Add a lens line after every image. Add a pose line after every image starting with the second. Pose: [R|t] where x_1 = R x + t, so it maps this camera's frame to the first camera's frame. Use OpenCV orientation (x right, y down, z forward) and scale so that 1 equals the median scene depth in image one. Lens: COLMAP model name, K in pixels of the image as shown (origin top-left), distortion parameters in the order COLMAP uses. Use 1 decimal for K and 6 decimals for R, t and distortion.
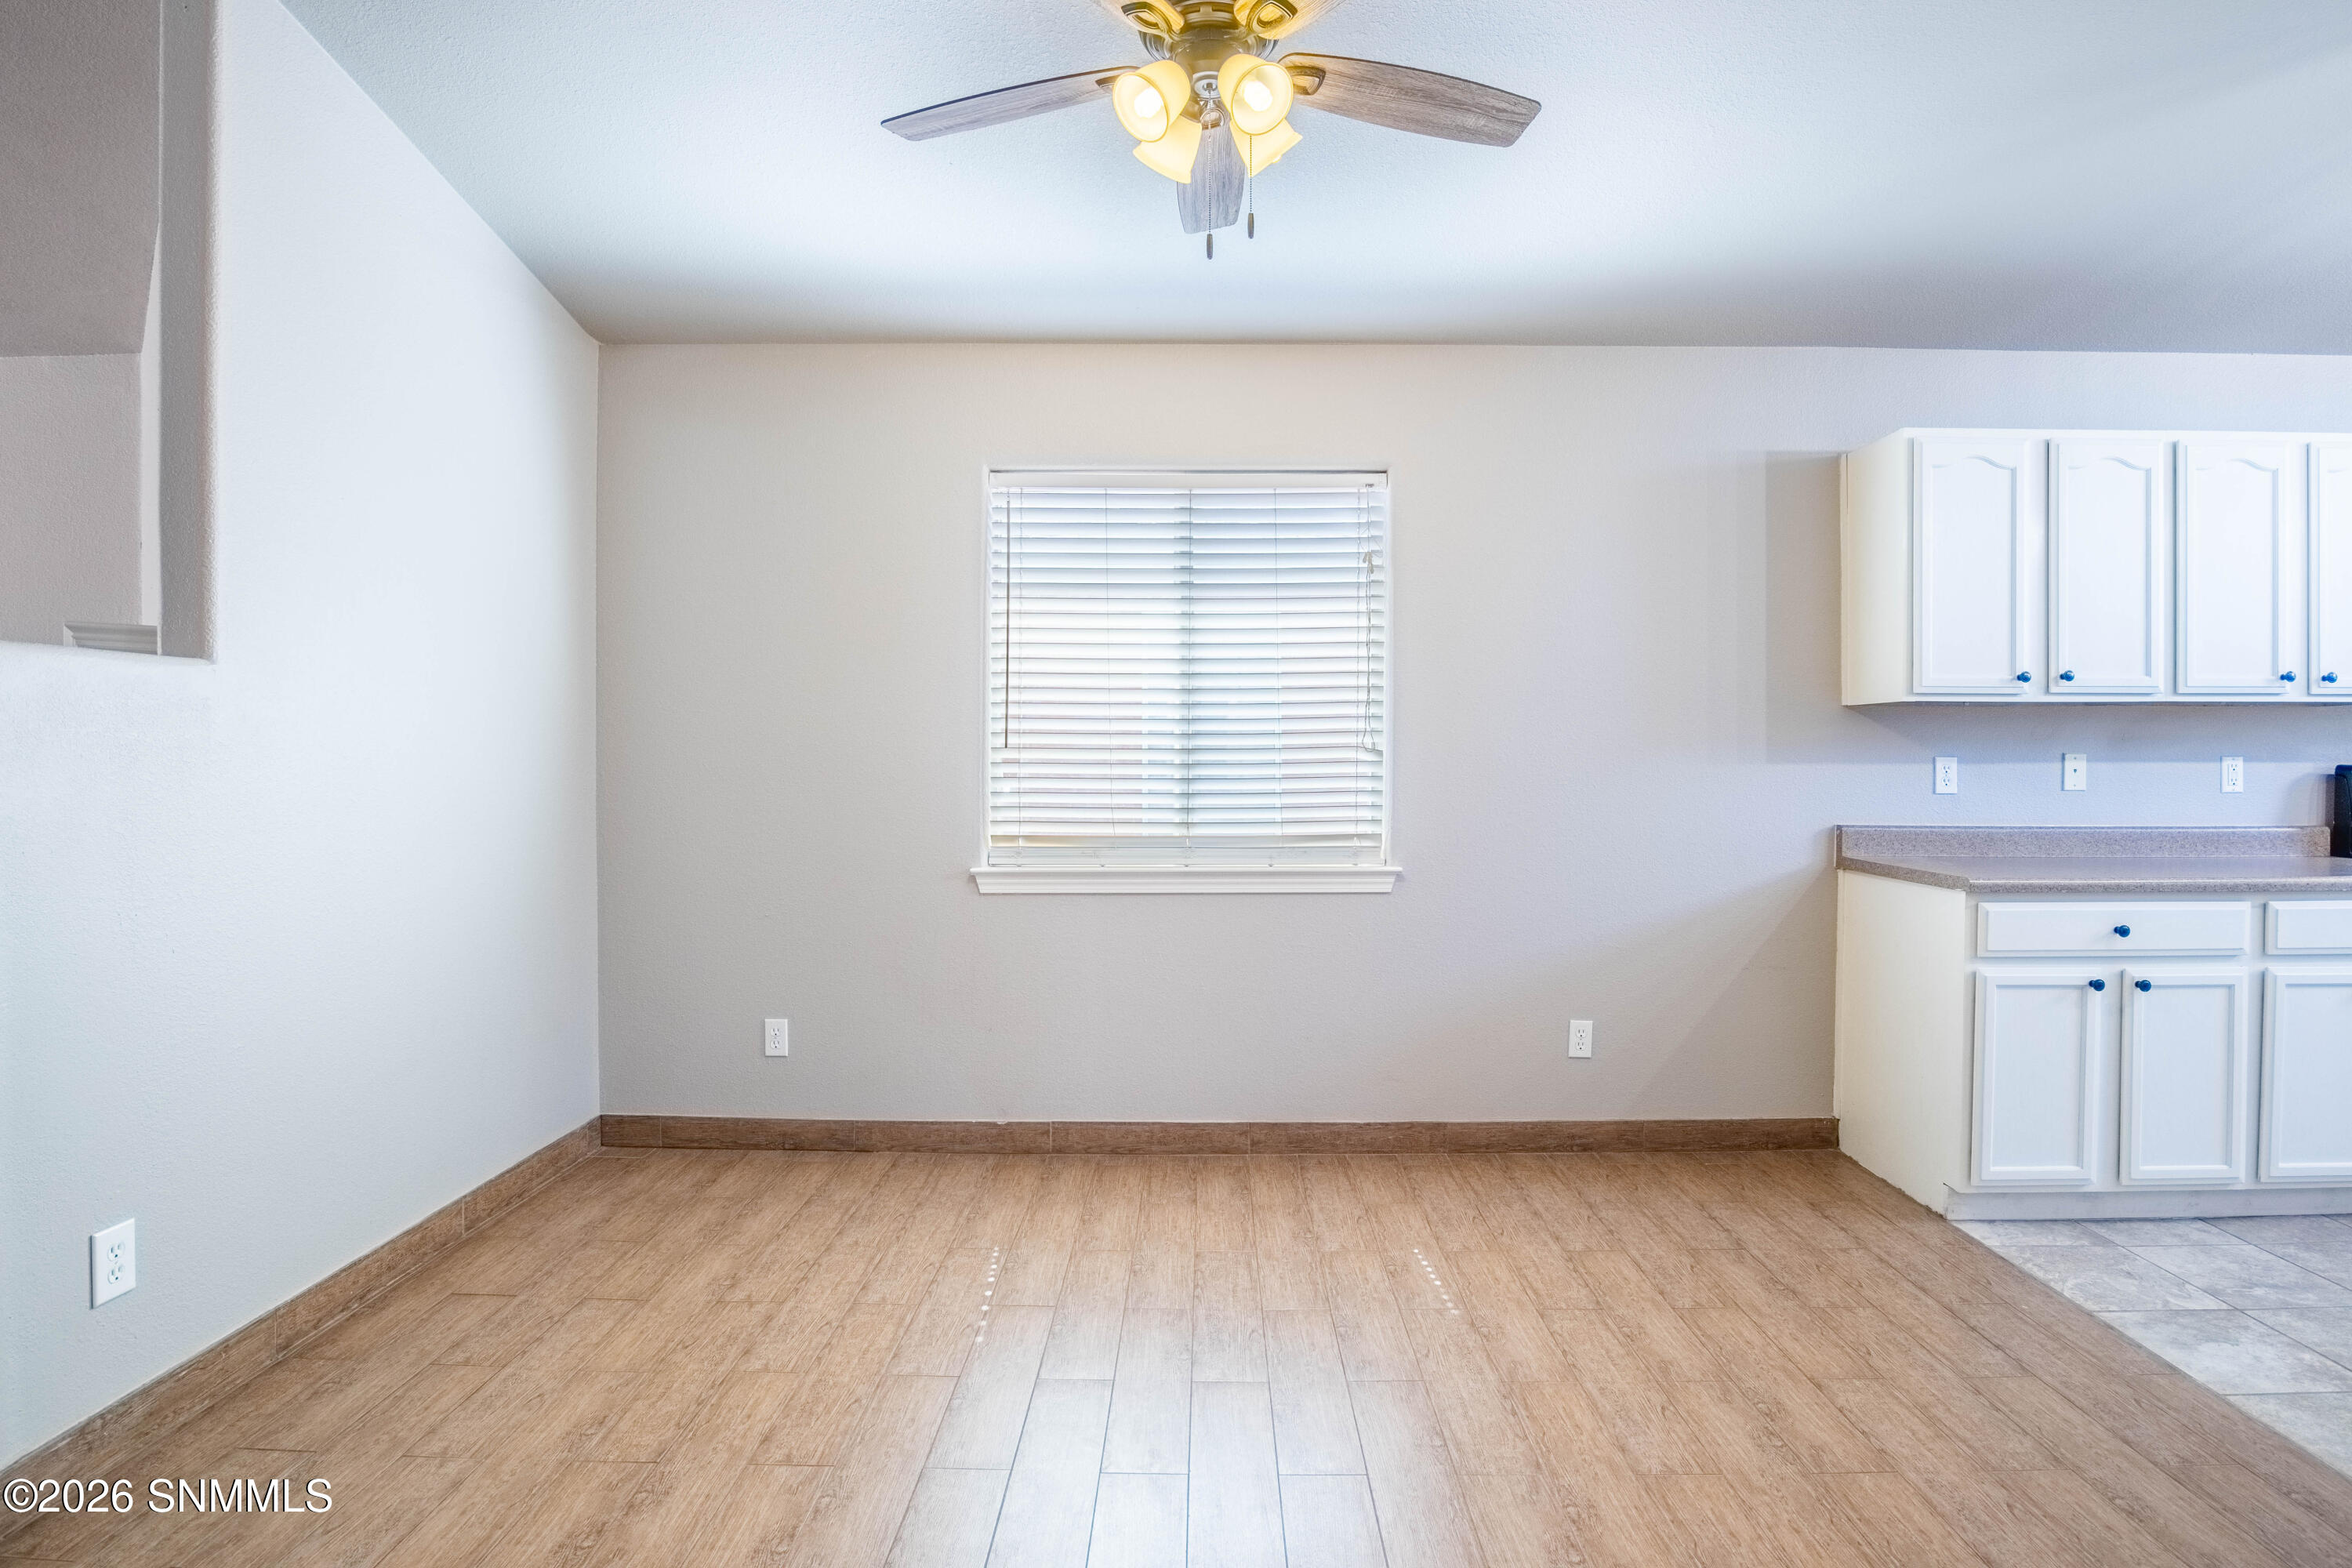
lens RADIAL K [[1171.1, 0, 1199.1], [0, 1171.1, 777.6], [0, 0, 1]] dist [-0.045140, 0.009252]
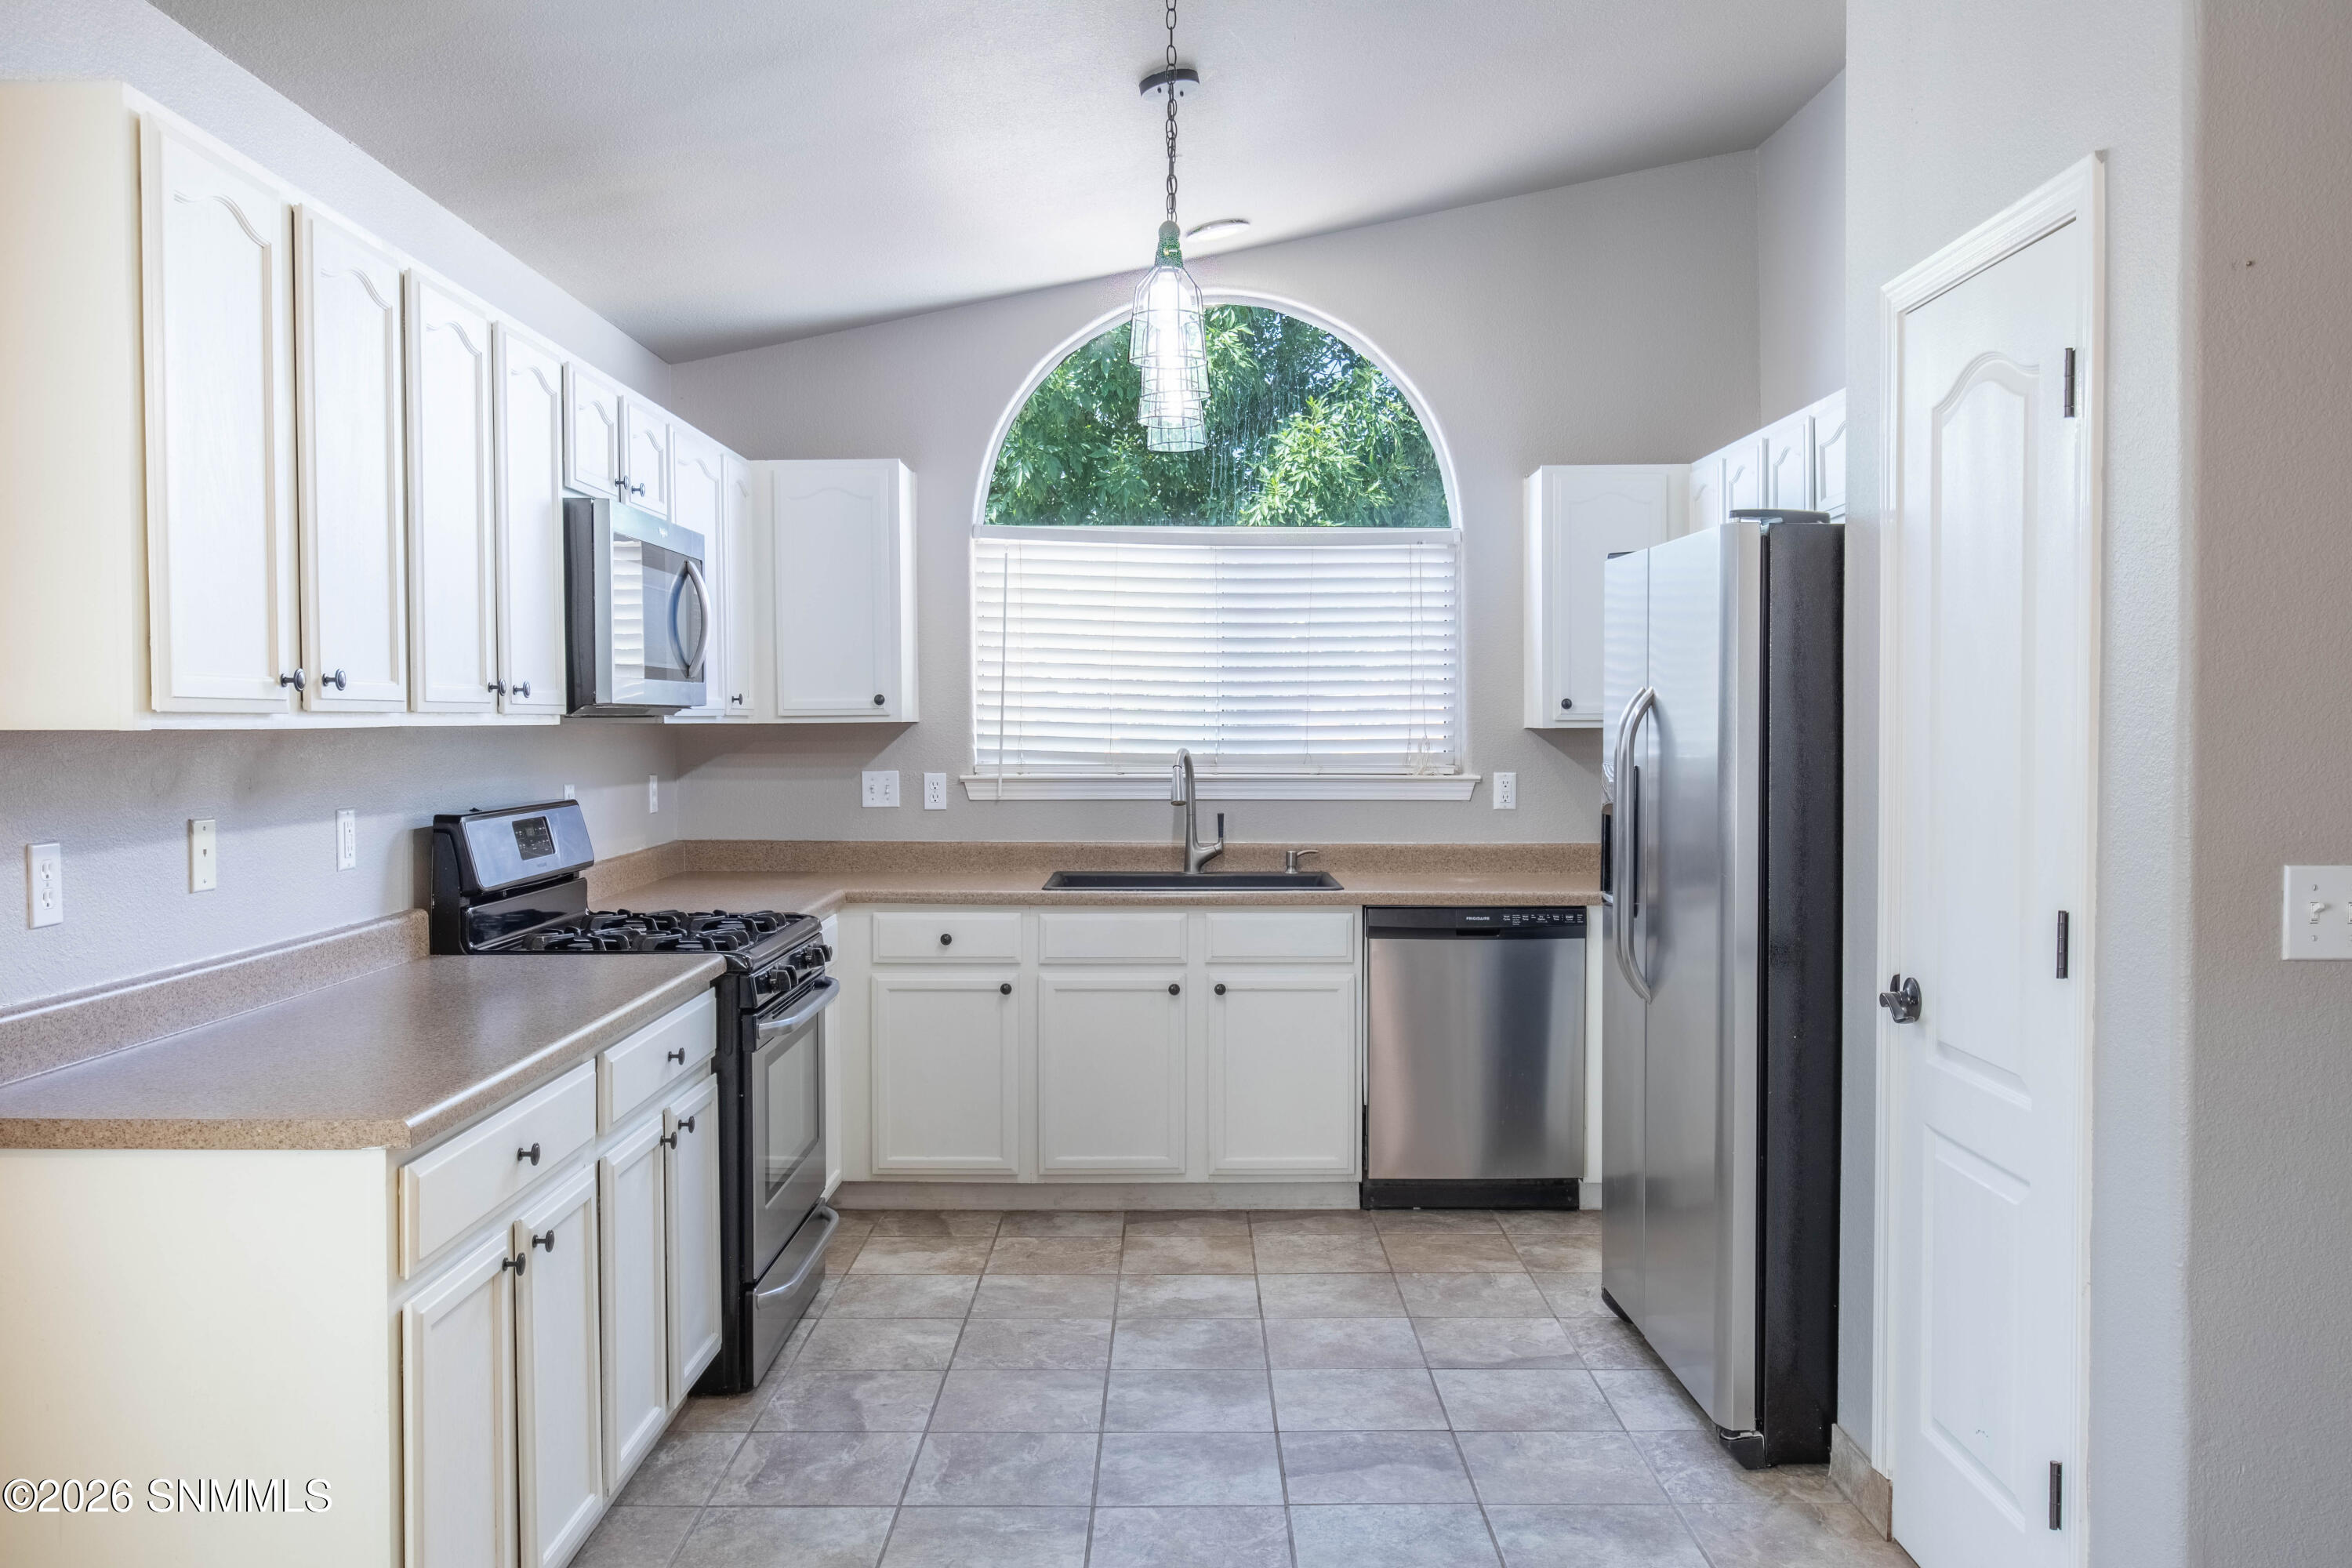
lens RADIAL K [[1881.8, 0, 1192.6], [0, 1881.8, 772.3], [0, 0, 1]] dist [0.003460, 0.005991]
pose [[-0.004250, -0.028838, 0.999575, -0.082917], [0.019477, 0.999392, 0.028915, -0.057937], [-0.999801, 0.019592, -0.003685, 0.557392]]
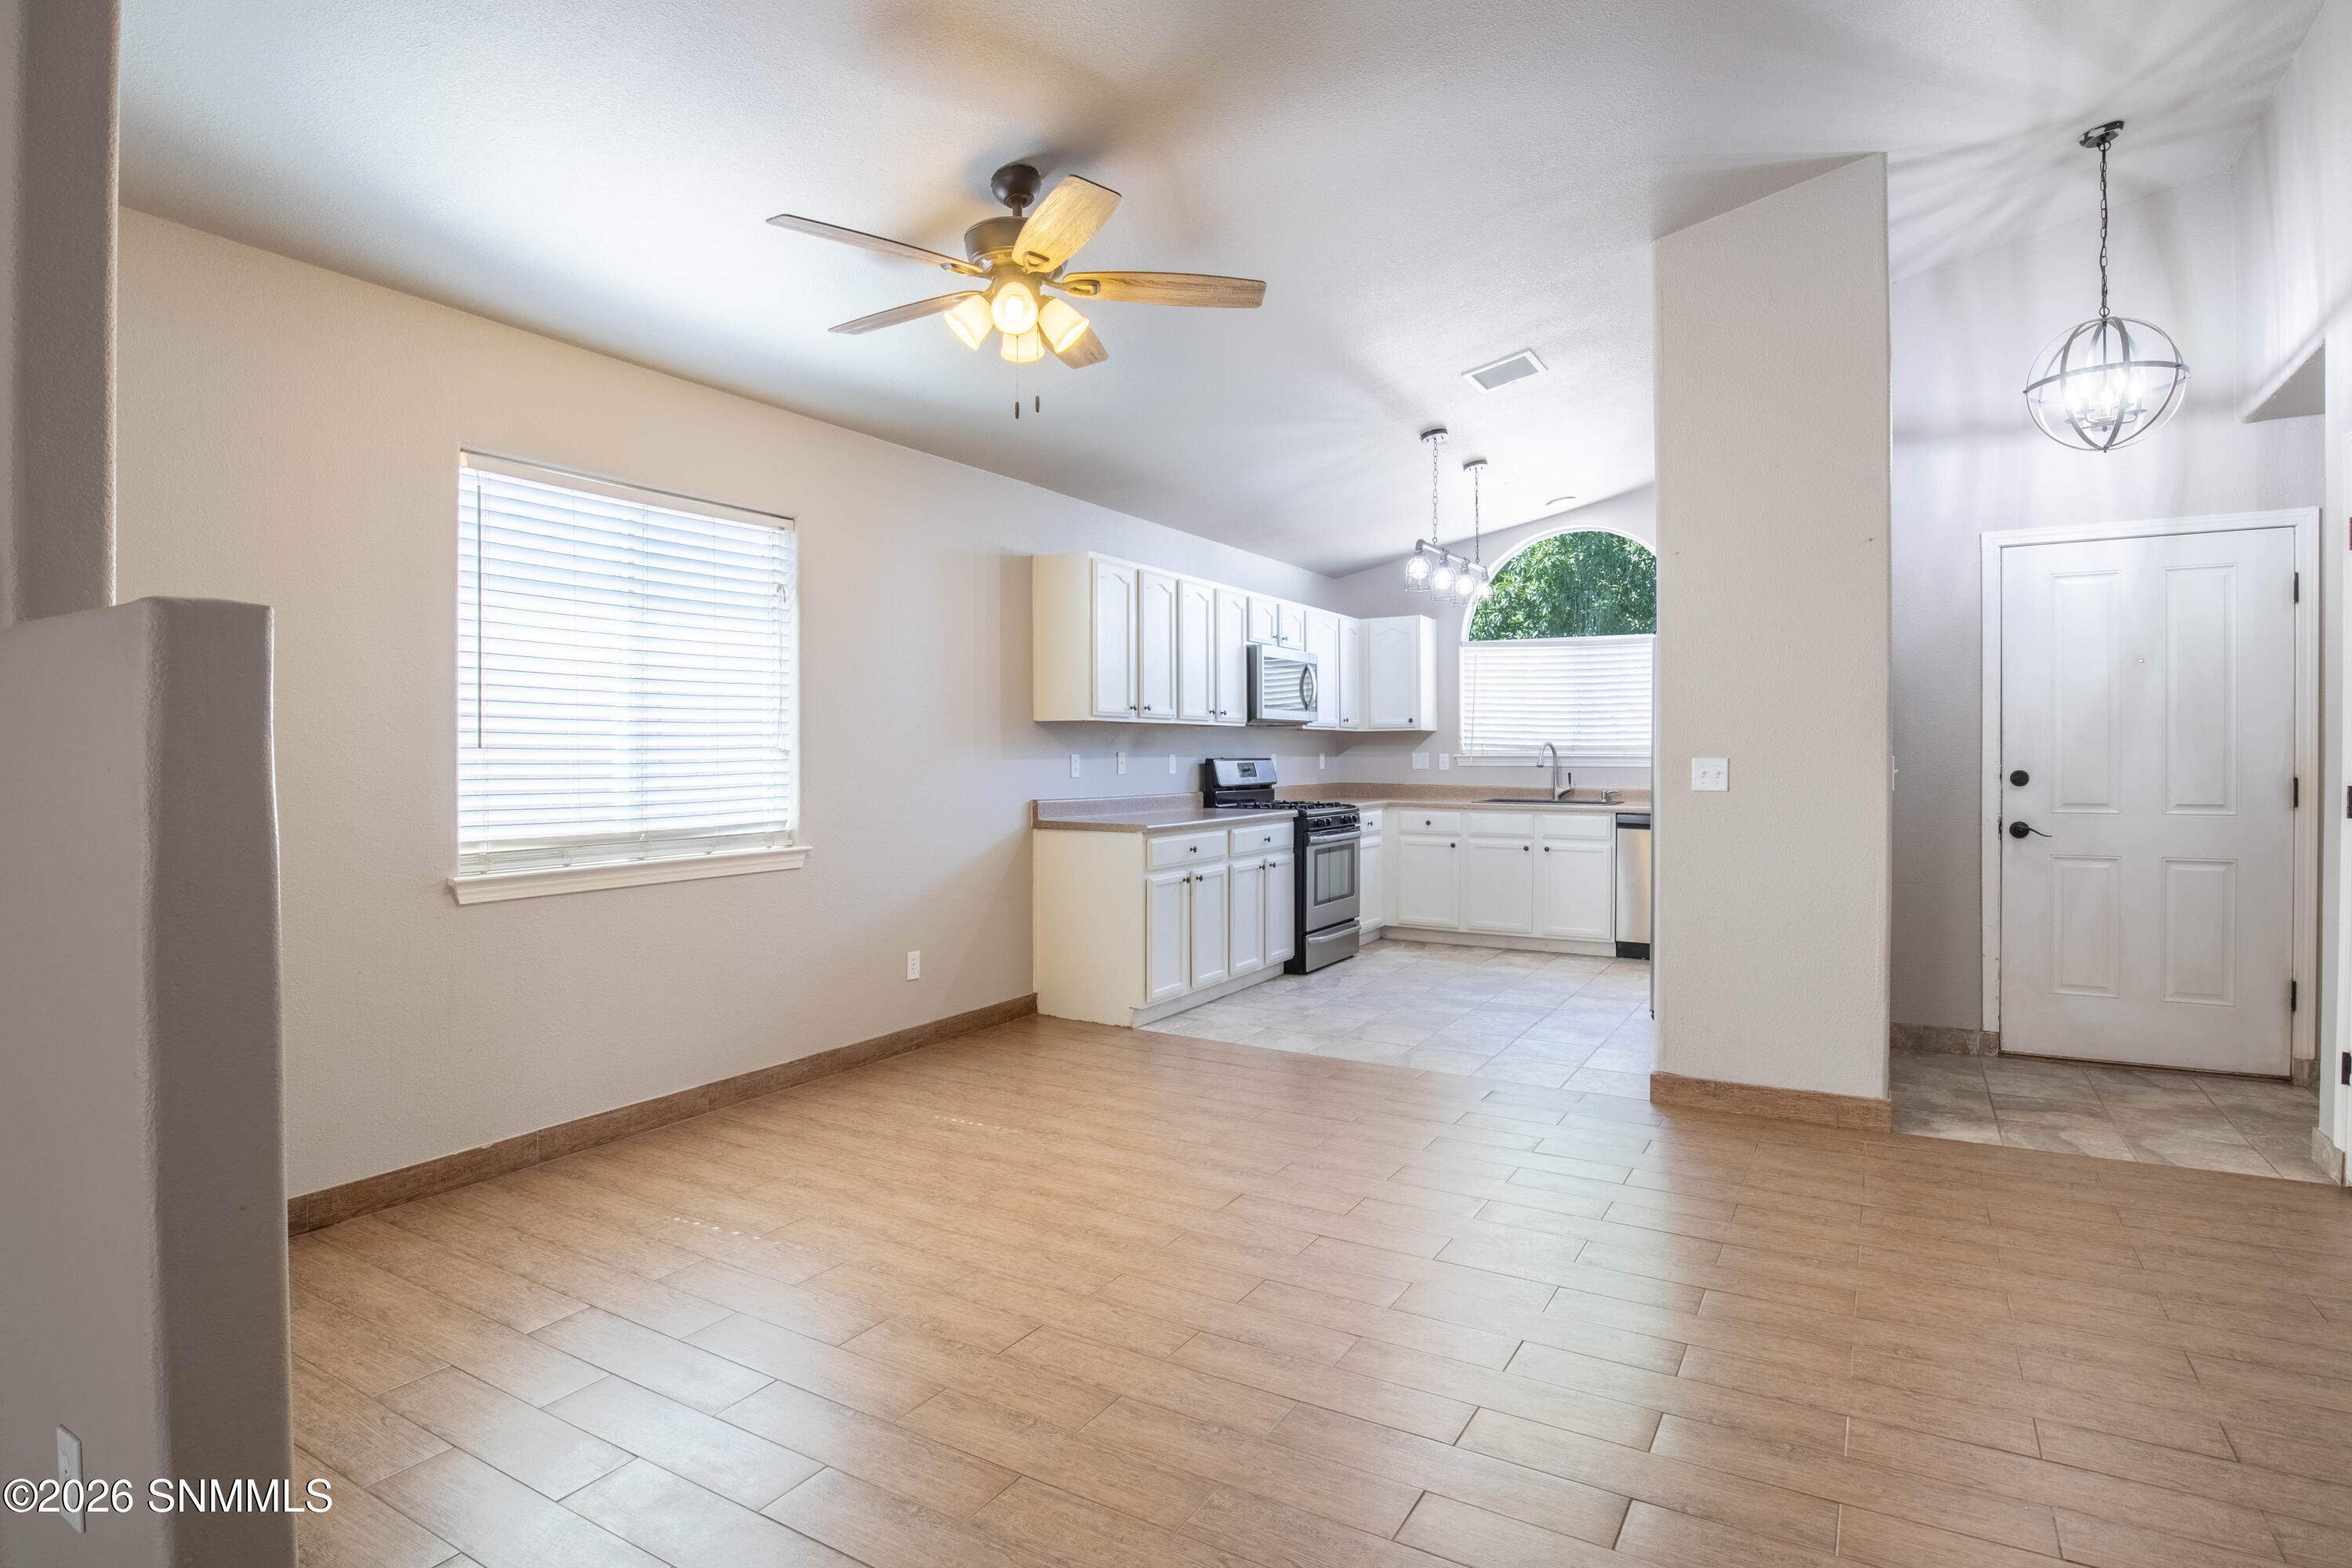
lens RADIAL K [[1202.8, 0, 1185.3], [0, 1202.8, 775.7], [0, 0, 1]] dist [-0.035507, 0.003572]
pose [[0.504151, -0.017172, 0.863445, -0.712000], [0.016393, 0.999812, 0.010312, -0.003409], [-0.863460, 0.008956, 0.504338, 0.029299]]
